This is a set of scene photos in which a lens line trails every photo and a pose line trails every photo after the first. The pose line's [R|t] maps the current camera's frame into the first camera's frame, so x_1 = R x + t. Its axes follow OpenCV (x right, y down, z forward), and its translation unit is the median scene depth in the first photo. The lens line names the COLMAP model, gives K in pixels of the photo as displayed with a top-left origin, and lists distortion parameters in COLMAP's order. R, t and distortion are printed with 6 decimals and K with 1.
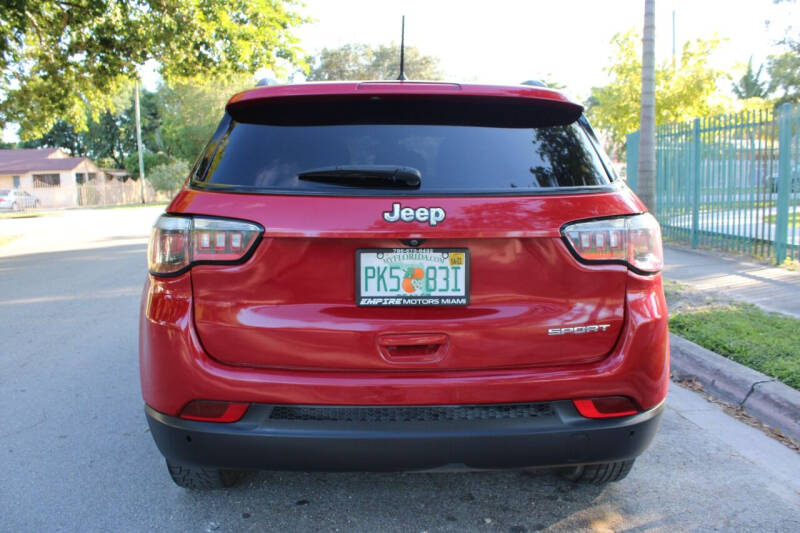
lens RADIAL K [[657.7, 0, 402.8], [0, 657.7, 262.9], [0, 0, 1]] dist [-0.153899, 0.142546]
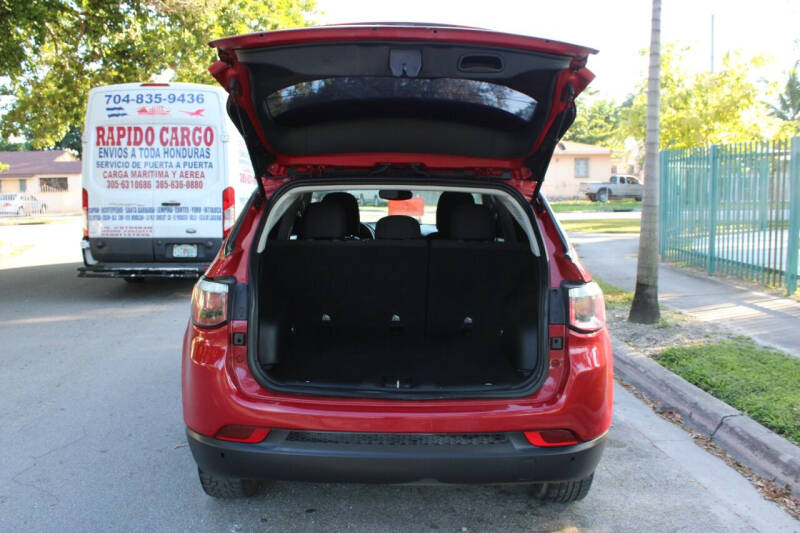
lens RADIAL K [[728.1, 0, 417.1], [0, 728.1, 253.5], [0, 0, 1]] dist [-0.139229, 0.145139]
pose [[0.999696, 0.017136, -0.017729, 0.036373], [-0.017428, 0.999712, -0.016481, -0.055712], [0.017441, 0.016785, 0.999707, -0.212981]]
